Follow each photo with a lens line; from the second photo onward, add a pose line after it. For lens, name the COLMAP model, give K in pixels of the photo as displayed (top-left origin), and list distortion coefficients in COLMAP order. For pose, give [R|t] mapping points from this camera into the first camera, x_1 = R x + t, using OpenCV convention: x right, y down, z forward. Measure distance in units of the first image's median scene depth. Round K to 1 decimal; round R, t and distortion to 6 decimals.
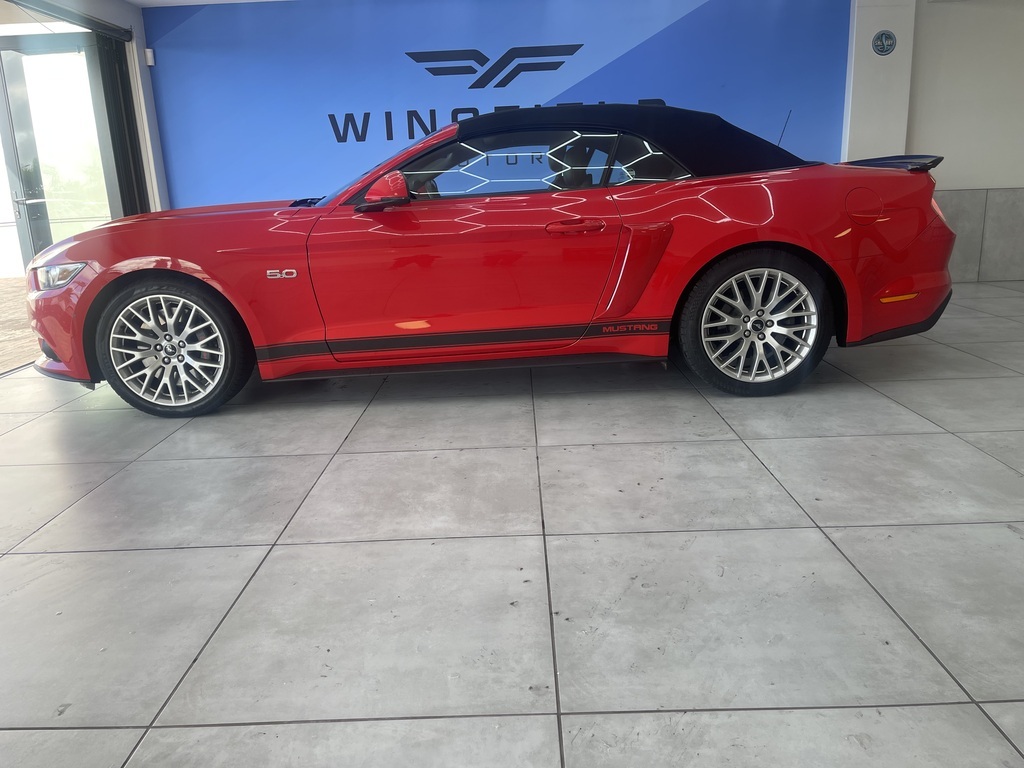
lens RADIAL K [[773.6, 0, 505.6], [0, 773.6, 381.1], [0, 0, 1]] dist [0.092576, -0.121181]
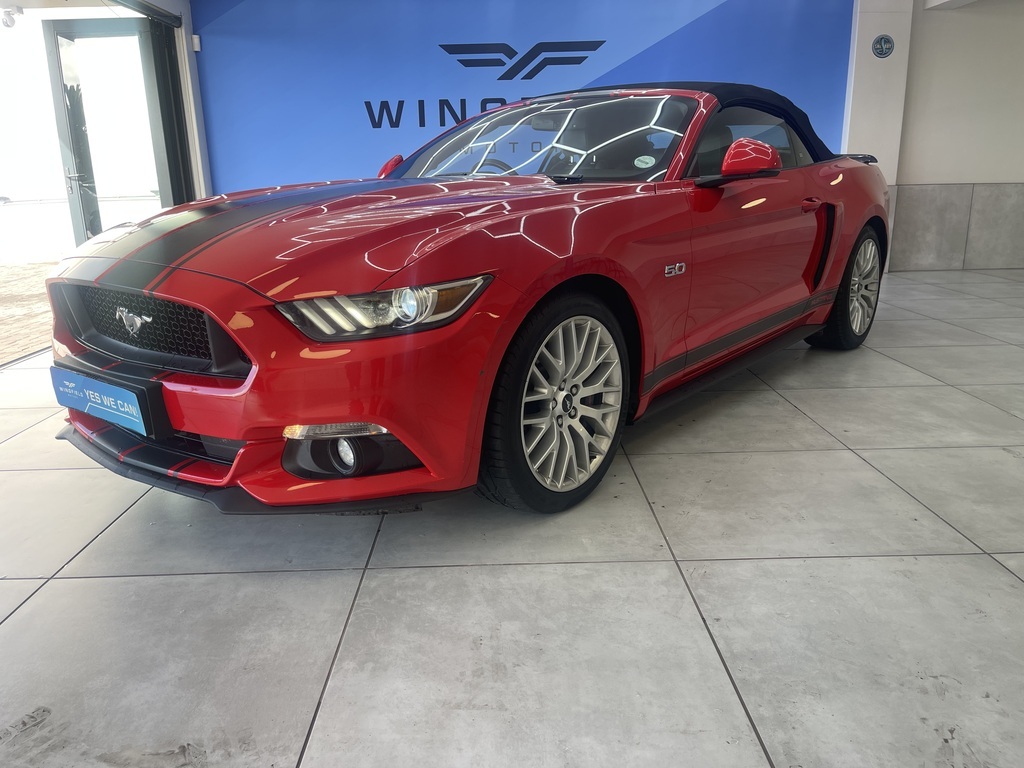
lens RADIAL K [[775.9, 0, 507.9], [0, 775.9, 381.9], [0, 0, 1]] dist [0.084249, -0.102224]
pose [[0.999482, 0.011850, 0.029914, -0.150168], [-0.012185, 0.999865, 0.011036, 0.063529], [-0.029779, -0.011394, 0.999492, -0.182178]]
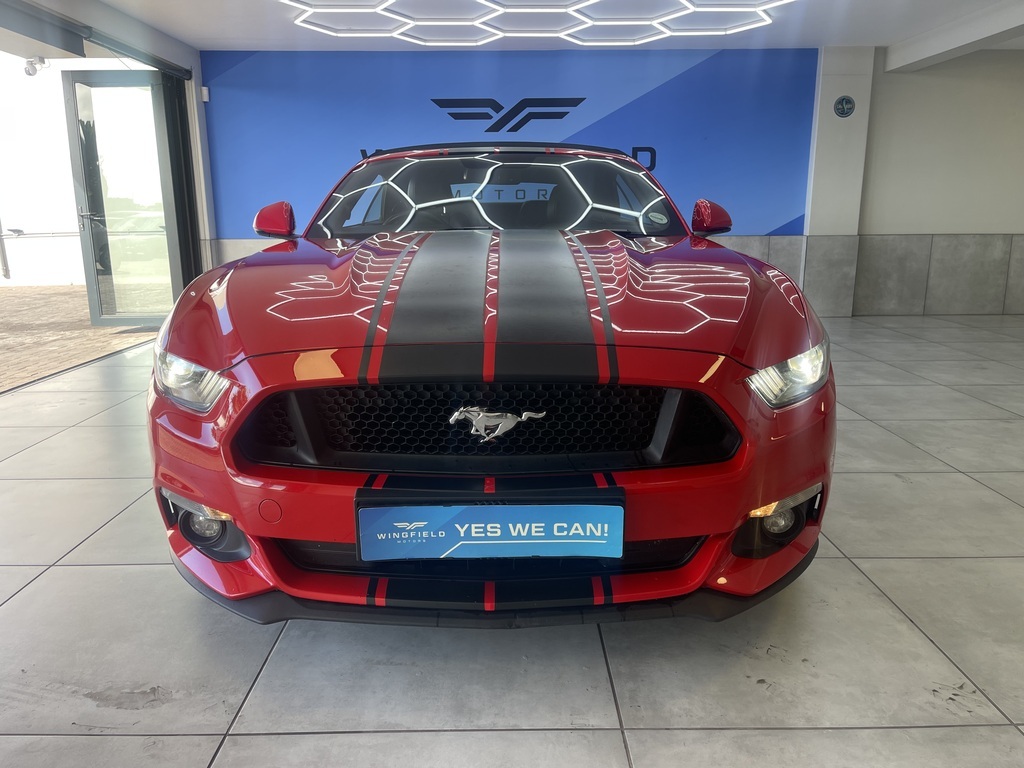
lens RADIAL K [[775.9, 0, 507.9], [0, 775.9, 381.9], [0, 0, 1]] dist [0.084249, -0.102224]
pose [[0.999252, 0.030090, 0.024303, -0.075661], [-0.029239, 0.998973, -0.034625, 0.074539], [-0.025320, 0.033889, 0.999105, -0.328141]]
